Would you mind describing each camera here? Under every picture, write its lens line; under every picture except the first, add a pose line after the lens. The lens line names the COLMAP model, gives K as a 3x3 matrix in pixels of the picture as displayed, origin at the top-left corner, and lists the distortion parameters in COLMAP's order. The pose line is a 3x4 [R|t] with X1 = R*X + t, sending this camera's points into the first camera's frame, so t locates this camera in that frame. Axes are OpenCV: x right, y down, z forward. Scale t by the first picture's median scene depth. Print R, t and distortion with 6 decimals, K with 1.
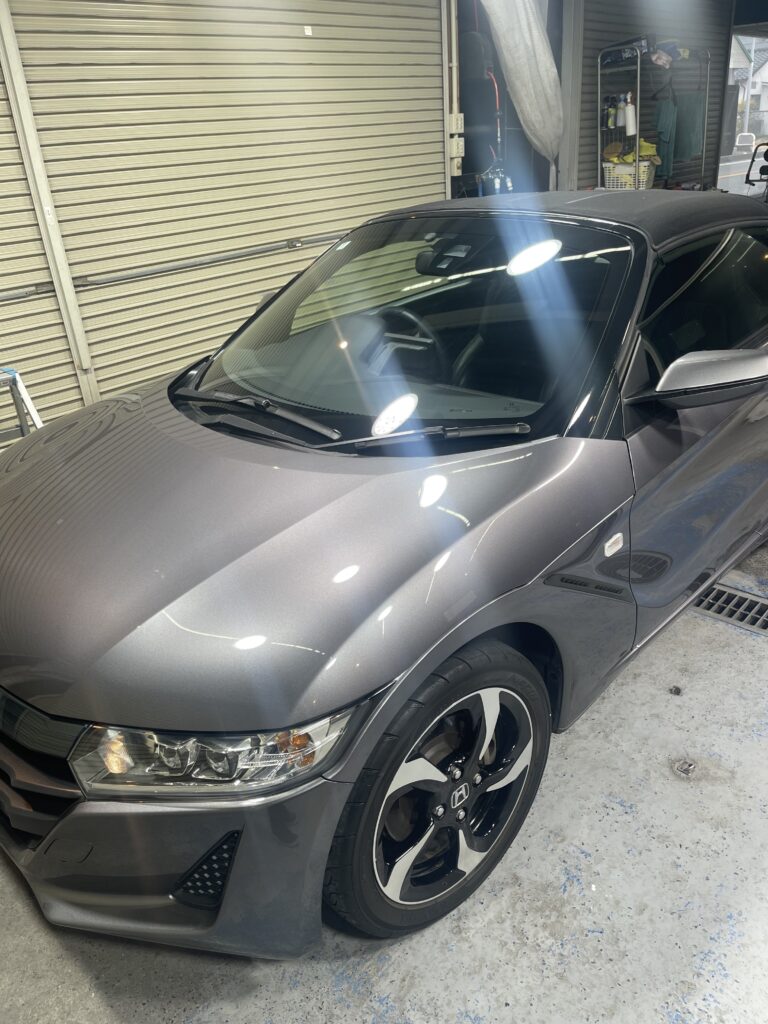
lens RADIAL K [[754.6, 0, 385.5], [0, 754.6, 519.6], [0, 0, 1]] dist [0.060499, -0.088659]
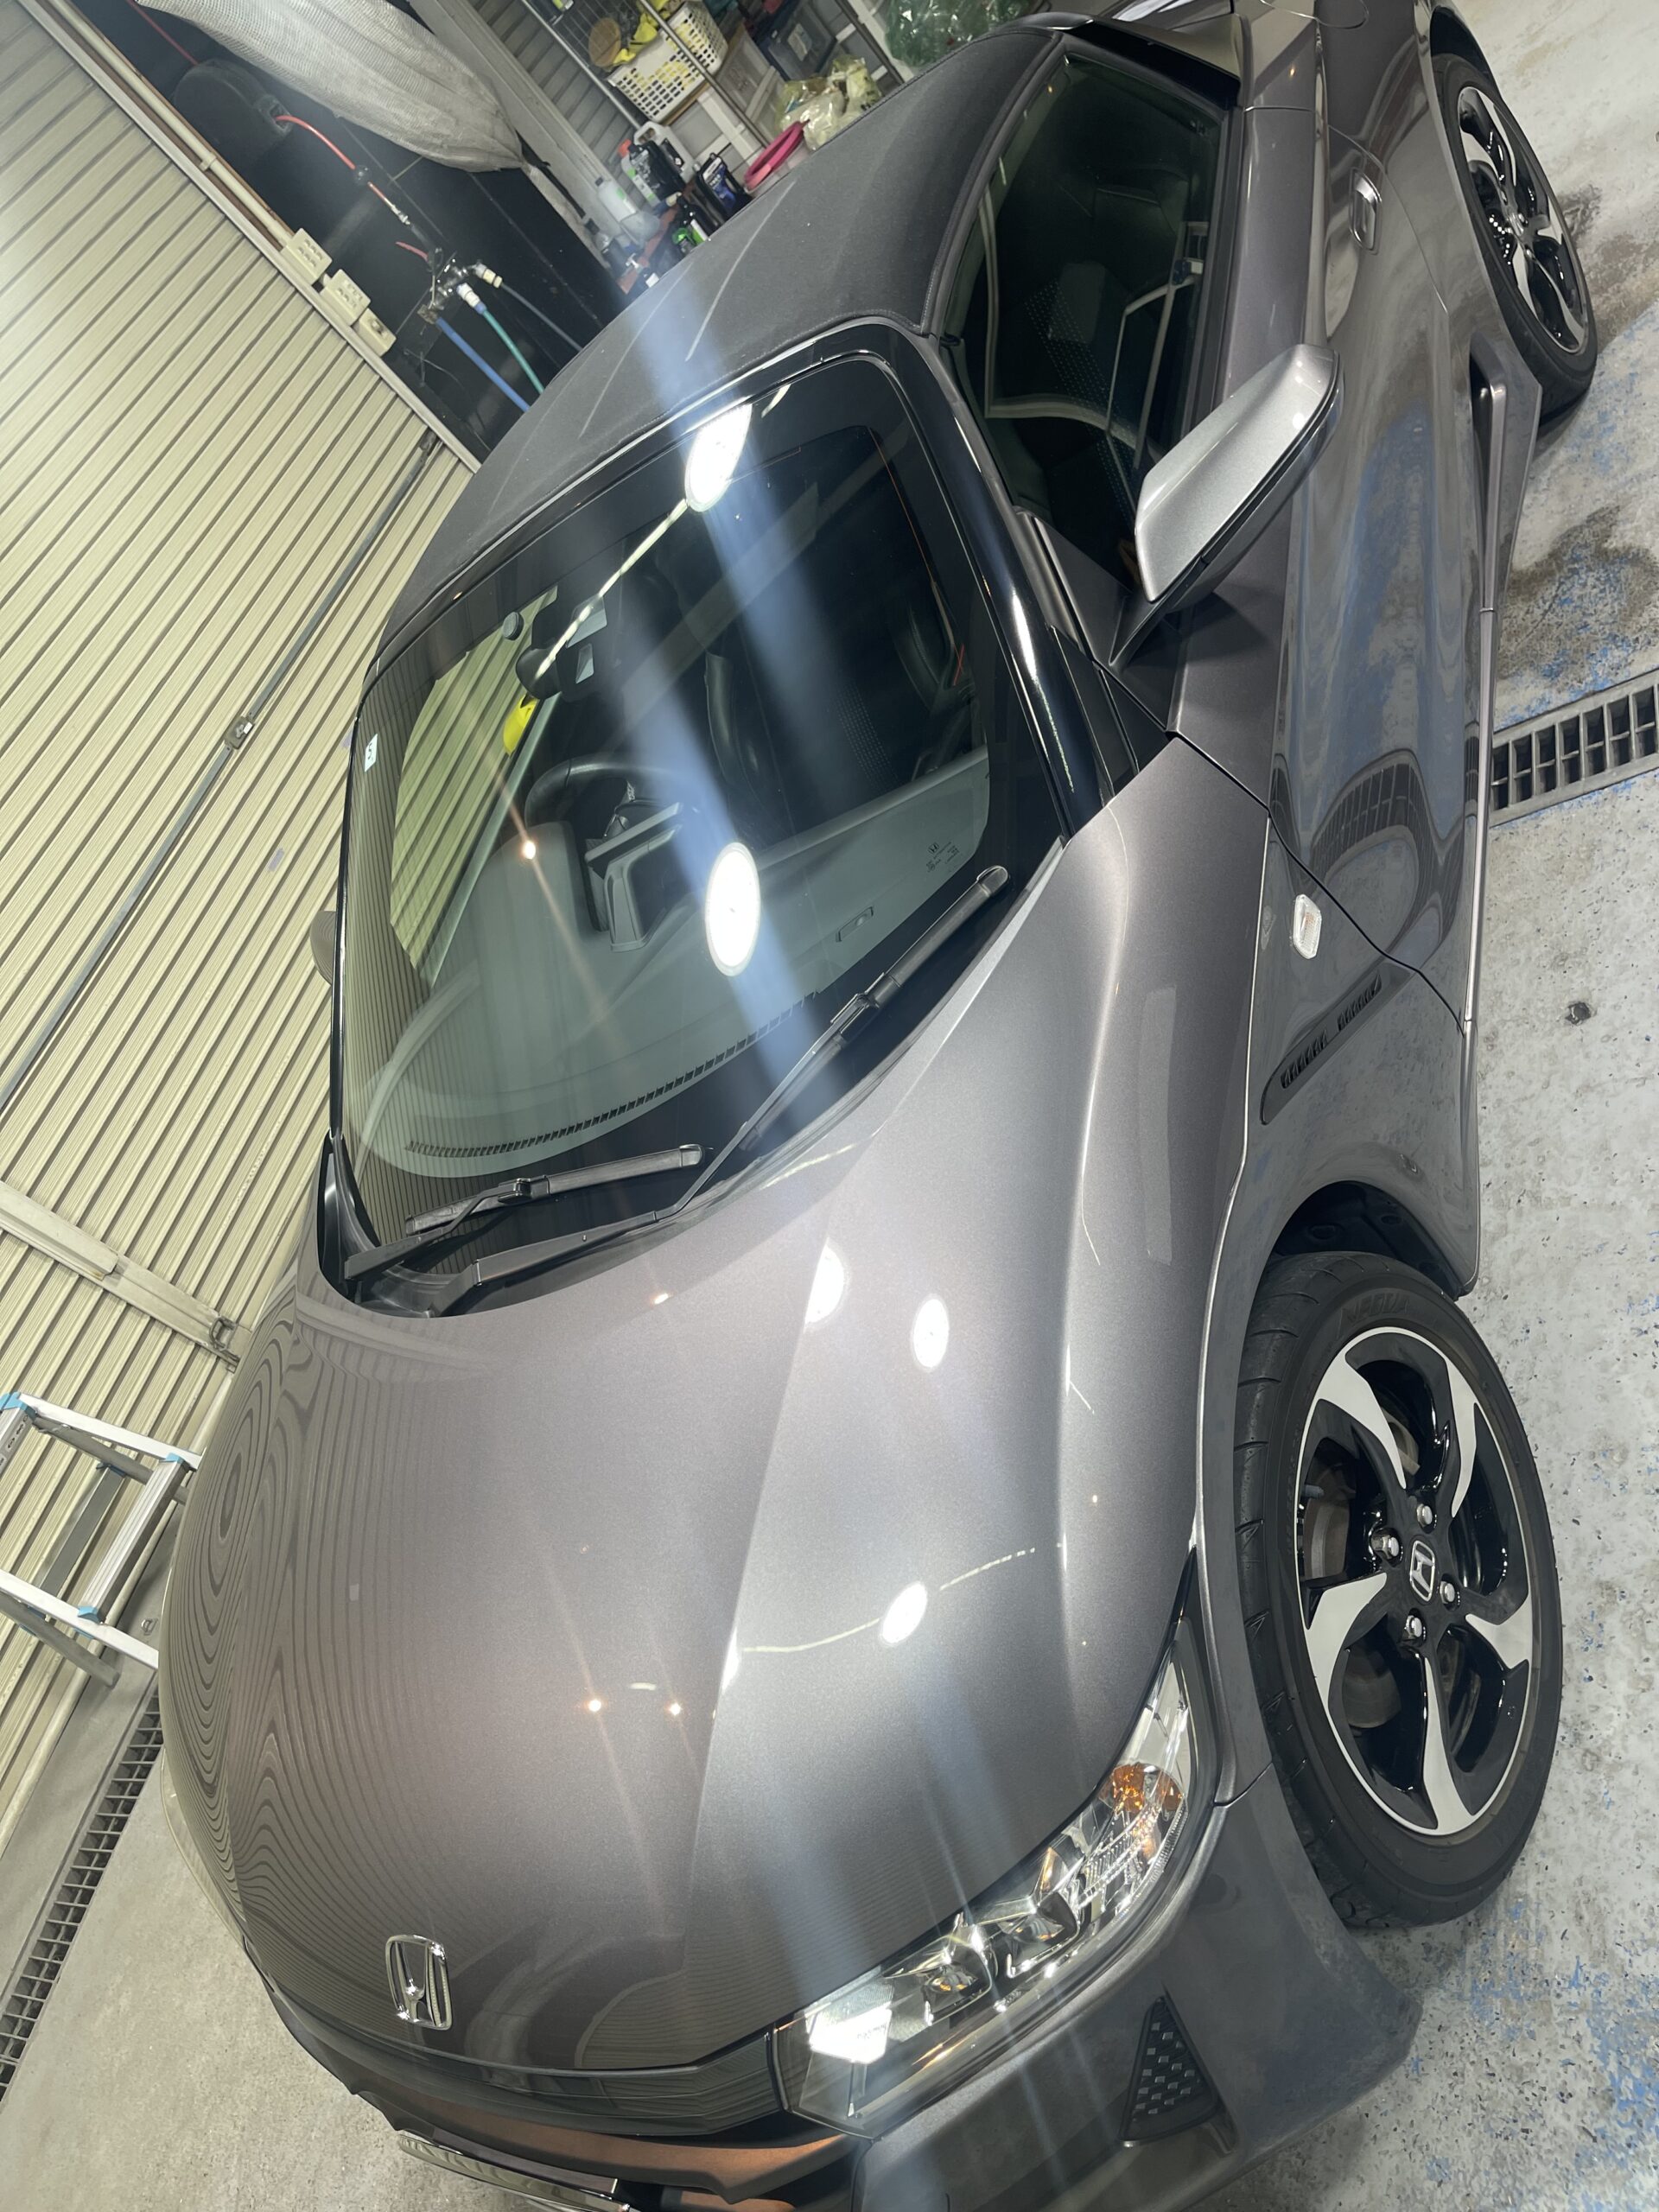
lens RADIAL K [[1630.0, 0, 832.7], [0, 1630.0, 1122.5], [0, 0, 1]] dist [0.060499, -0.088659]
pose [[0.736443, -0.675621, -0.034470, 0.040699], [0.675206, 0.730929, 0.099190, -0.152779], [-0.041819, -0.096322, 0.994471, 0.017347]]
